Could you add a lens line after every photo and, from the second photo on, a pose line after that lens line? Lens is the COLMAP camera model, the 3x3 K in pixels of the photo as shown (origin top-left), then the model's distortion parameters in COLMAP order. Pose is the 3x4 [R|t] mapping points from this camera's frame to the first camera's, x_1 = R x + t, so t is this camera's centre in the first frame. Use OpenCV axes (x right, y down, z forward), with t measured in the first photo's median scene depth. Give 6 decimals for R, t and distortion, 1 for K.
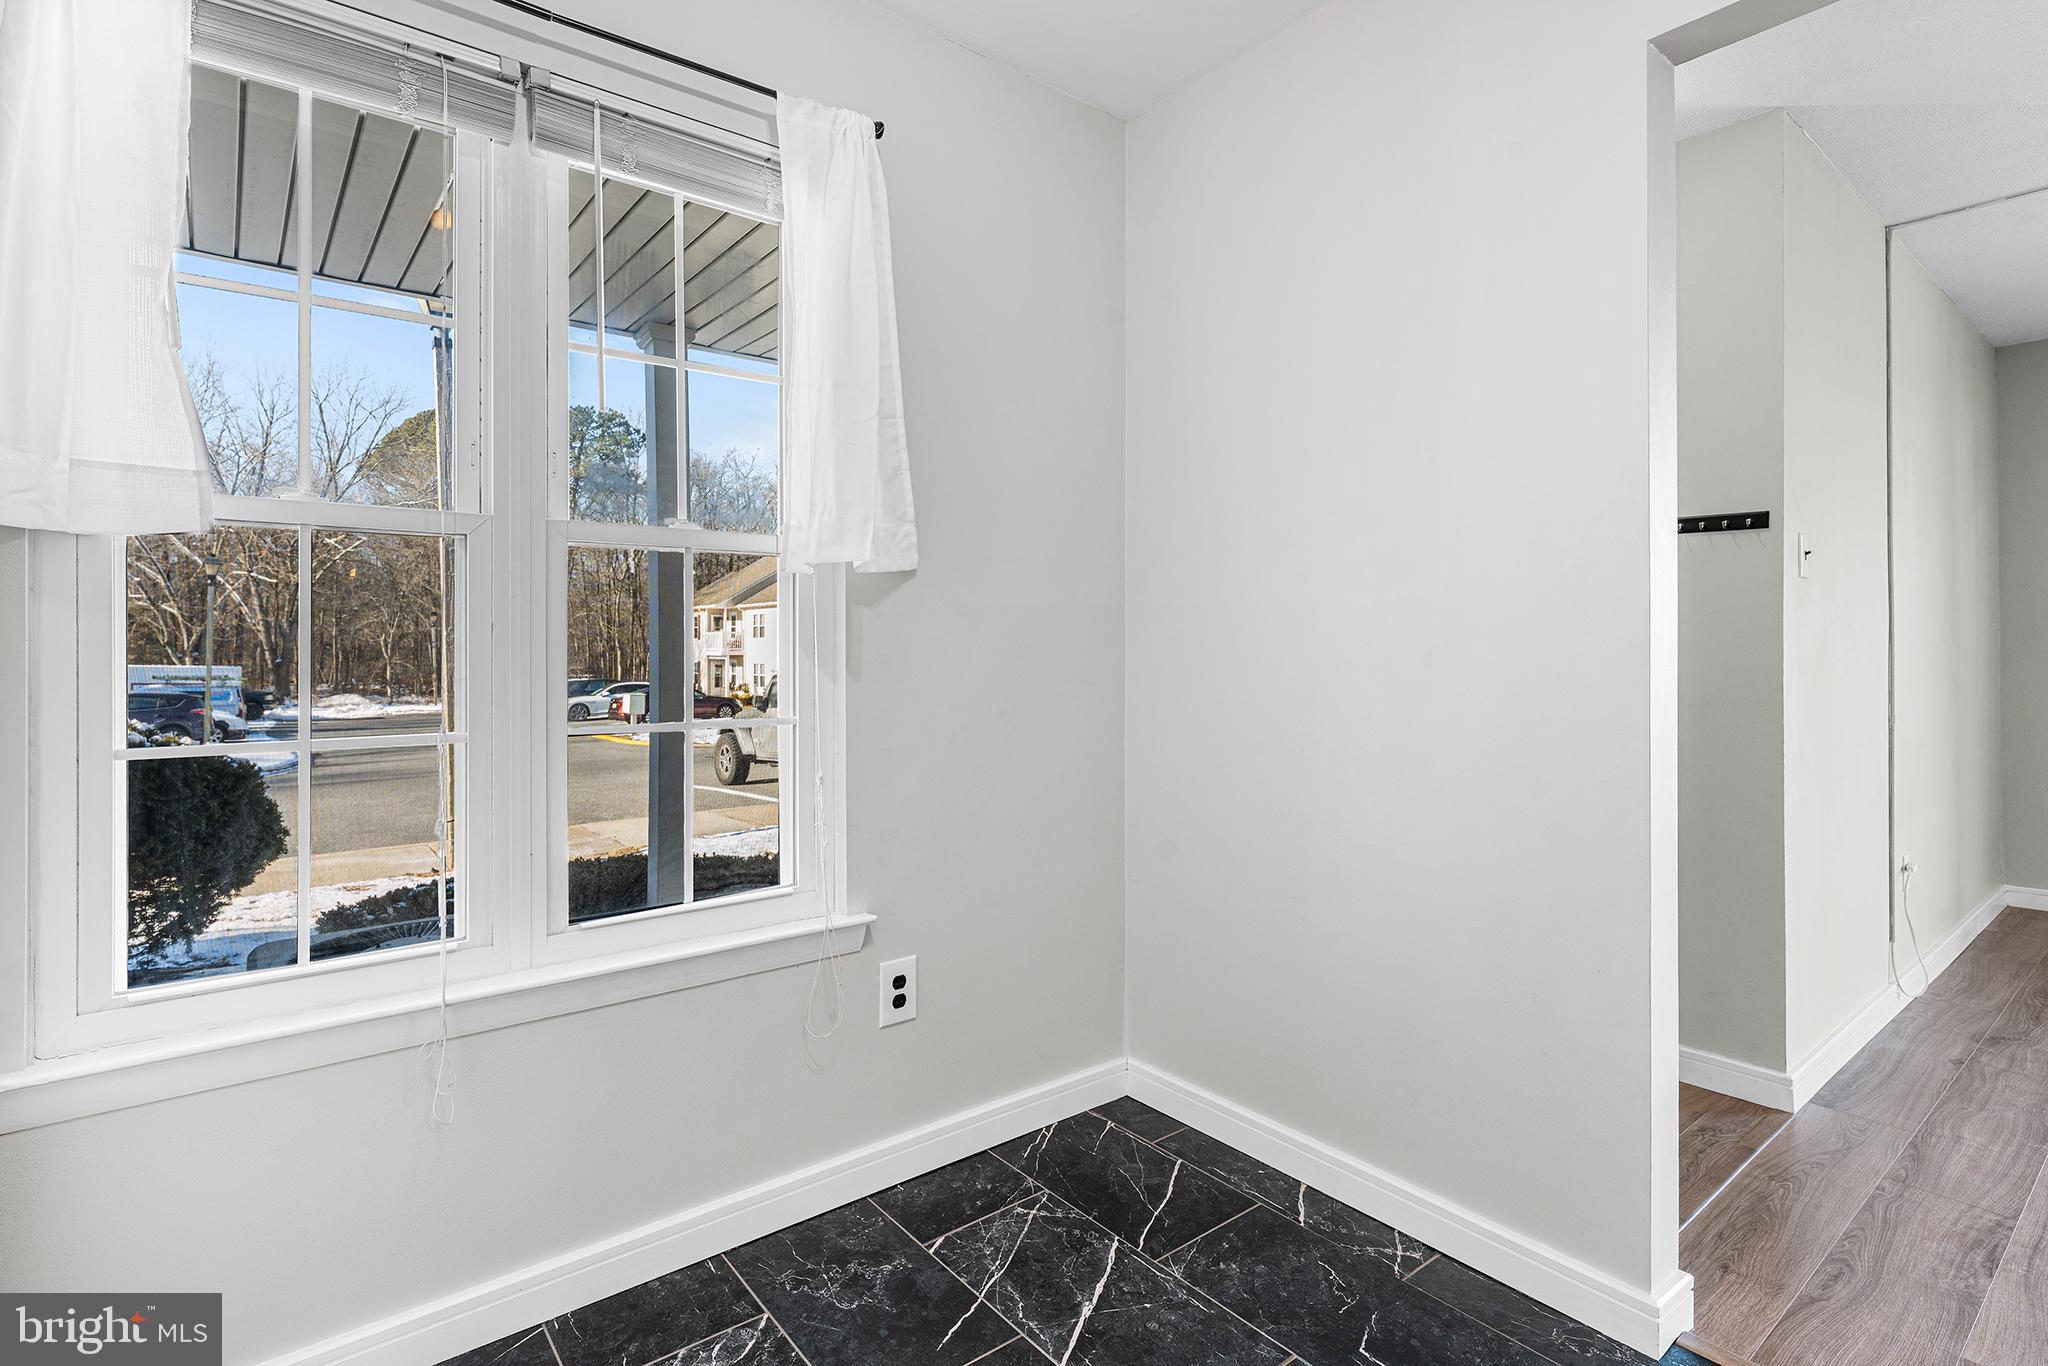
lens RADIAL K [[987.9, 0, 1015.4], [0, 987.9, 645.8], [0, 0, 1]] dist [0.000874, 0.000140]
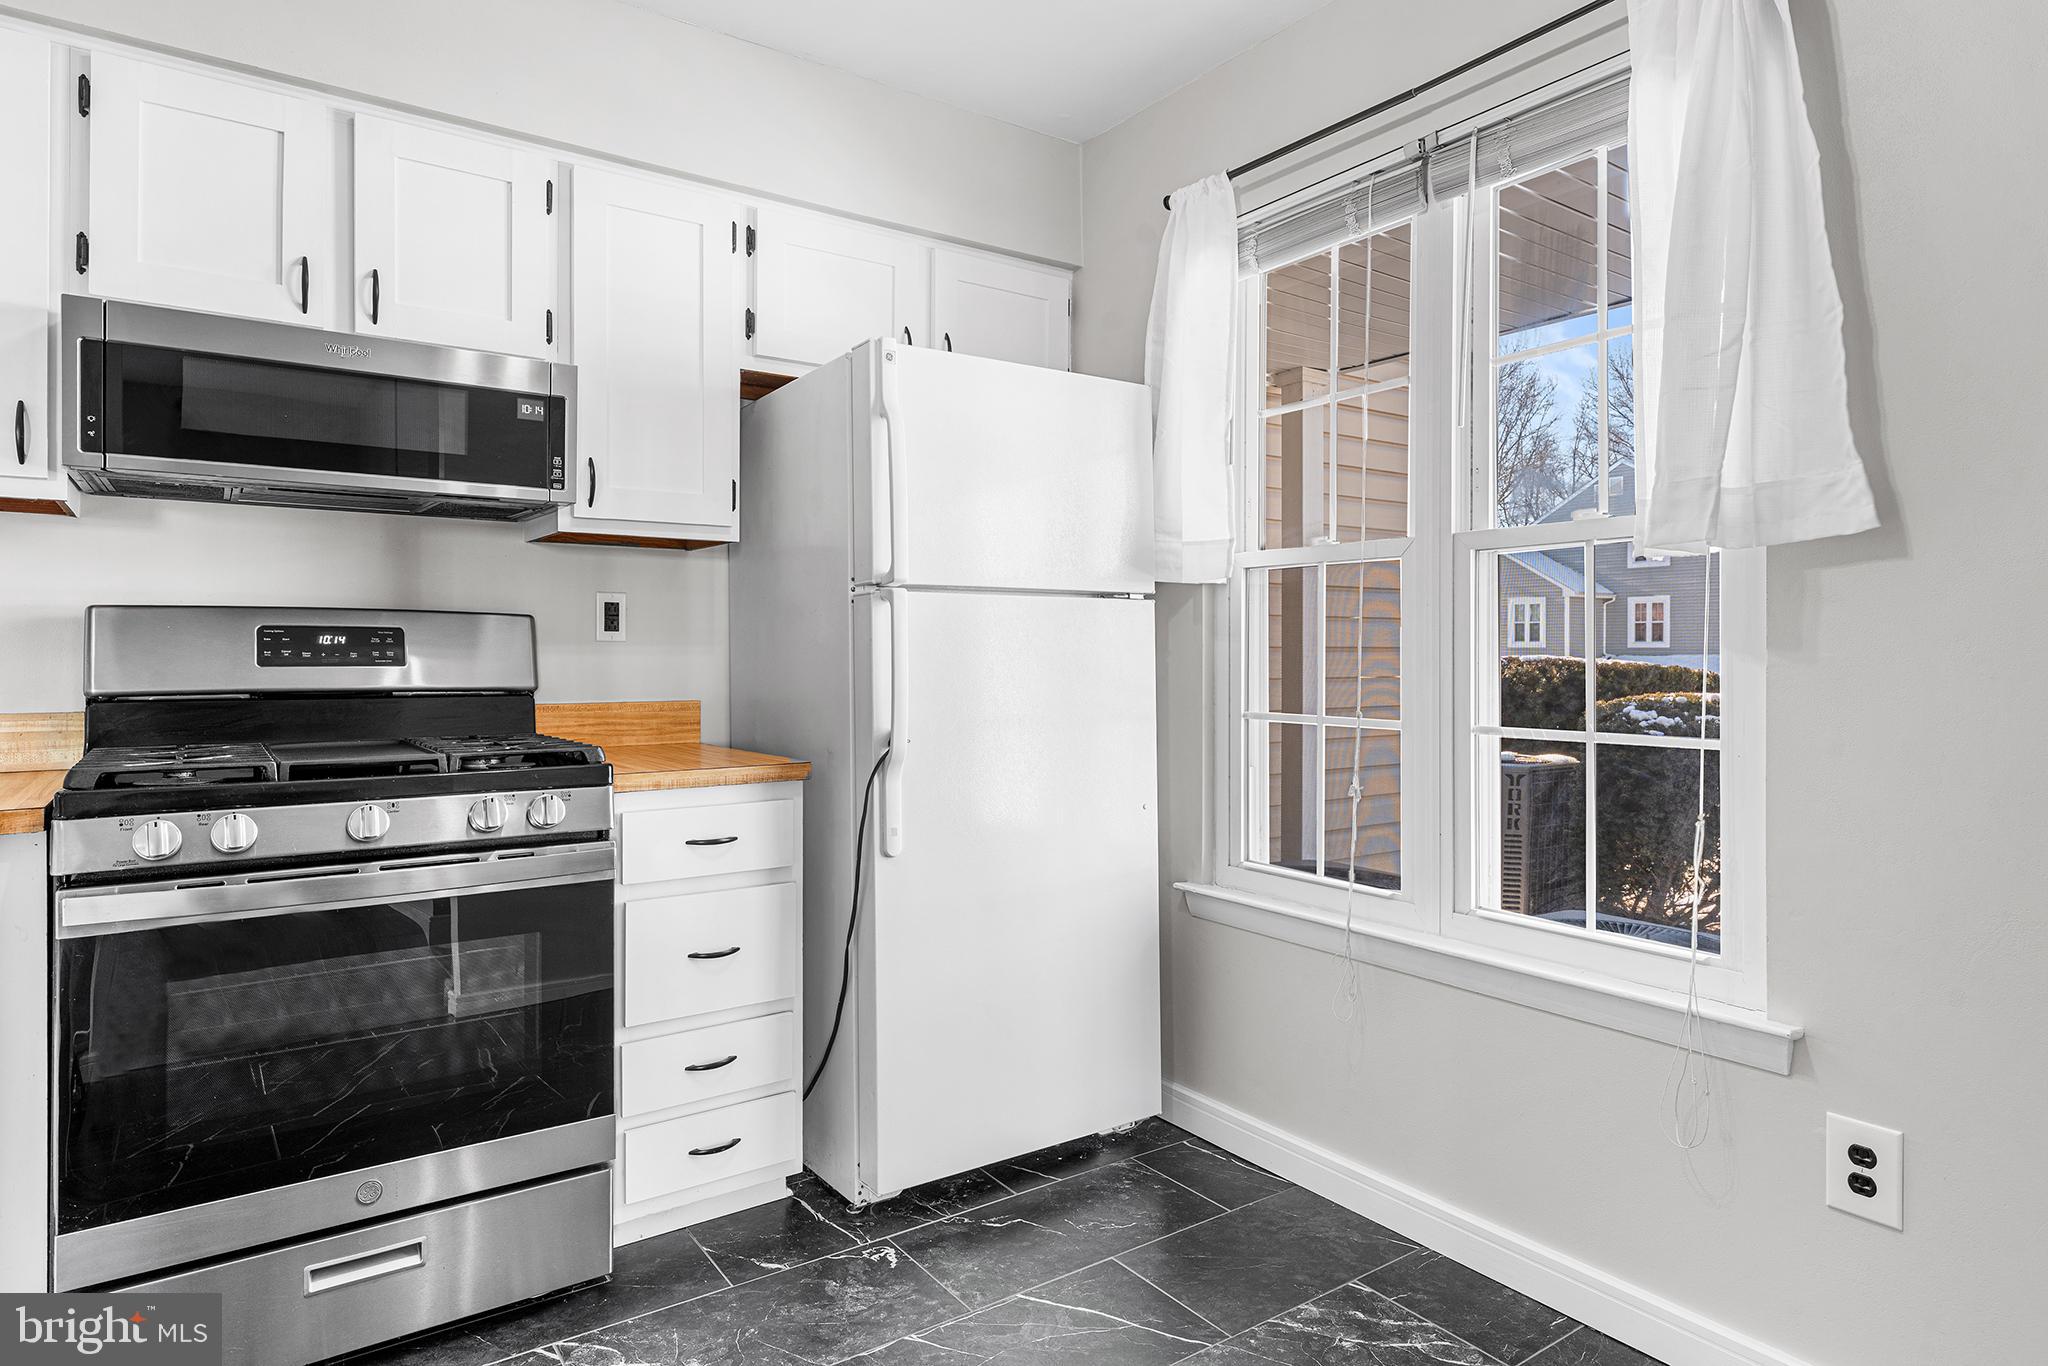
lens RADIAL K [[1173.6, 0, 1021.5], [0, 1173.6, 656.9], [0, 0, 1]] dist [-0.000416, 0.000025]
pose [[-0.055545, 0.005660, -0.998440, 0.909138], [0.002045, 0.999982, 0.005555, 0.001158], [0.998454, -0.001733, -0.055555, 0.631112]]
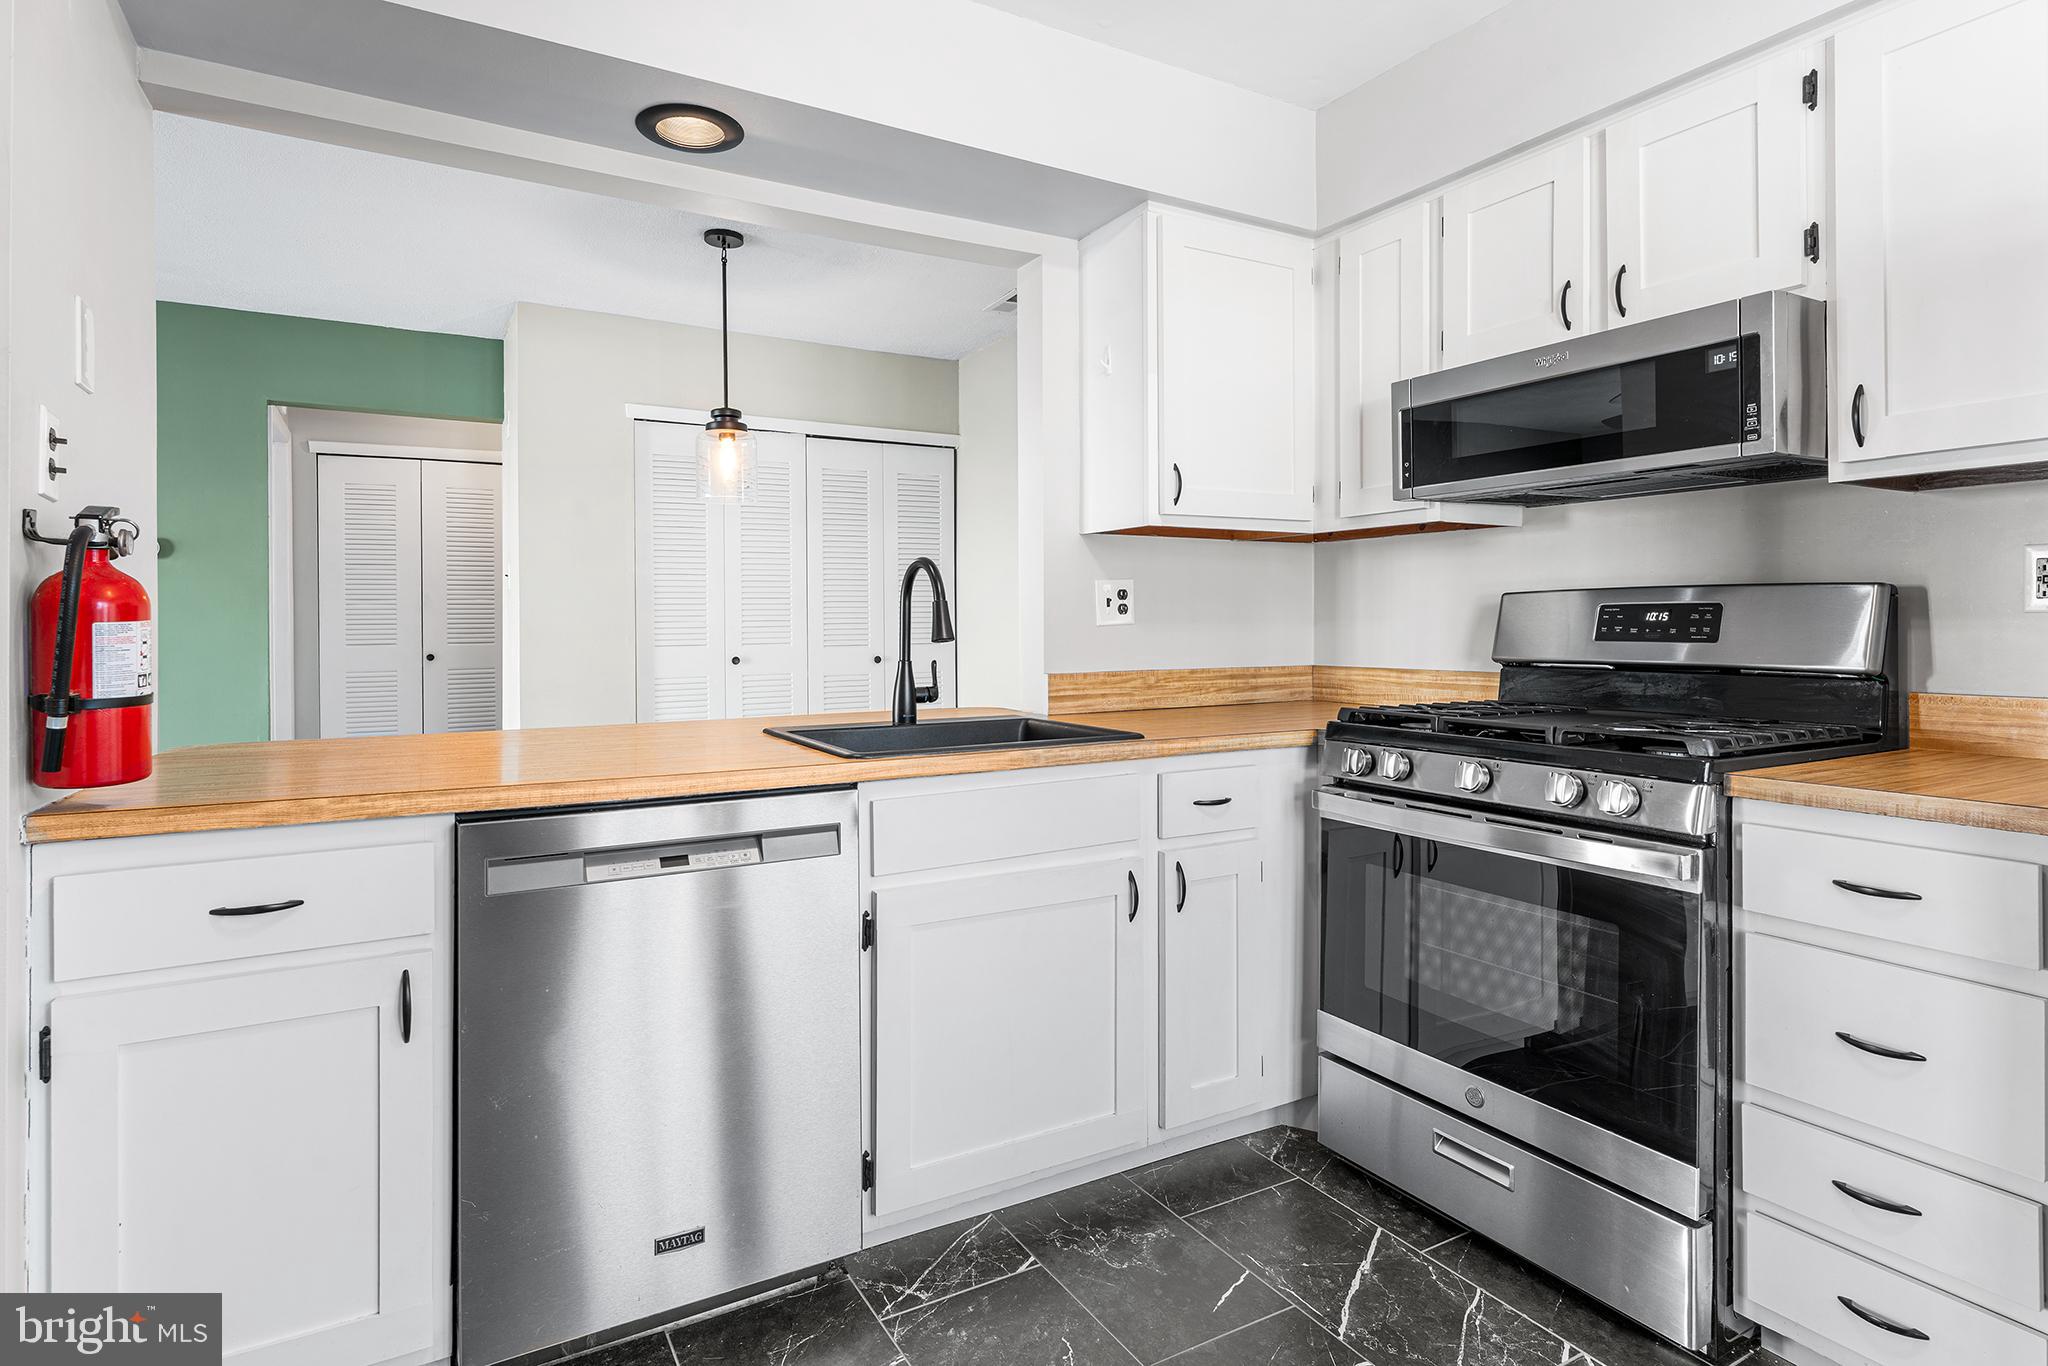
lens RADIAL K [[1062.8, 0, 1015.5], [0, 1062.8, 624.5], [0, 0, 1]] dist [-0.000410, -0.000260]
pose [[-0.988711, 0.006492, 0.149696, 0.145376], [0.005765, 0.999969, -0.005292, -0.000749], [-0.149726, -0.004369, -0.988718, 1.188731]]
